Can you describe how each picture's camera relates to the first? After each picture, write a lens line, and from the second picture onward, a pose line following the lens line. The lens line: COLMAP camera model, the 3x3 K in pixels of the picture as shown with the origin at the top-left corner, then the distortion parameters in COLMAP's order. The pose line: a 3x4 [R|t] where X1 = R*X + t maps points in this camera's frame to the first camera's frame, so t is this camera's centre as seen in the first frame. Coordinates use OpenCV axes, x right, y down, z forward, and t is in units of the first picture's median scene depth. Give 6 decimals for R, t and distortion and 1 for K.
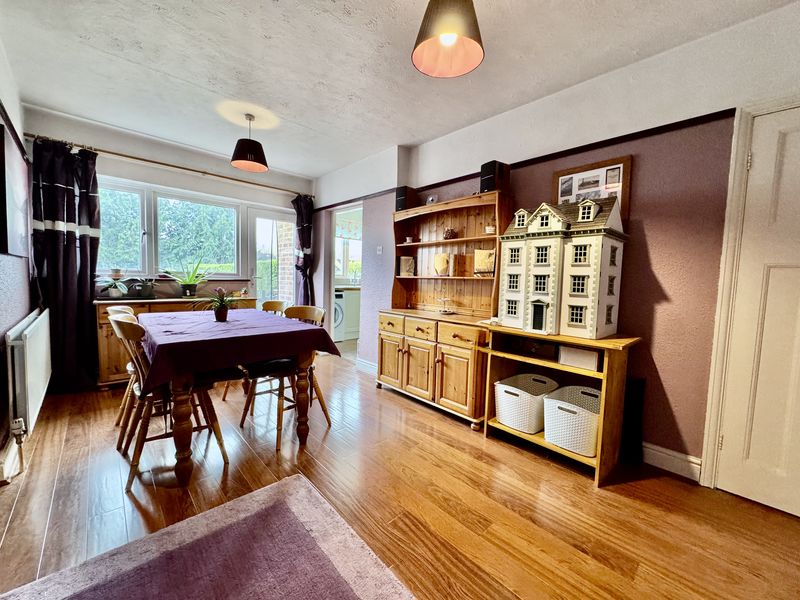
lens RADIAL K [[318.3, 0, 400.0], [0, 318.3, 299.5], [0, 0, 1]] dist [-0.002746, -0.000016]
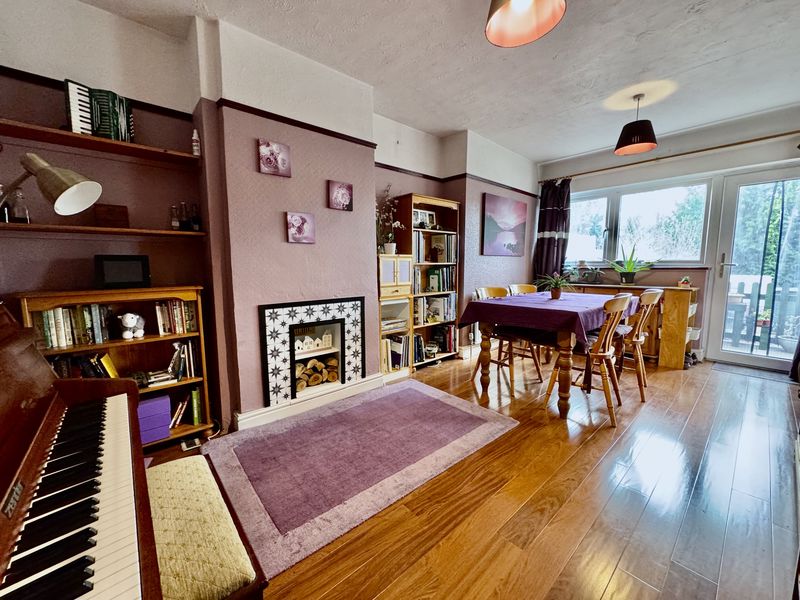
lens RADIAL K [[318.3, 0, 399.9], [0, 318.3, 297.8], [0, 0, 1]] dist [-0.002746, -0.000016]
pose [[-0.030636, 0.076621, -0.996590, 0.556991], [-0.066351, 0.994702, 0.078516, 0.004353], [0.997326, 0.068531, -0.025390, 0.340929]]
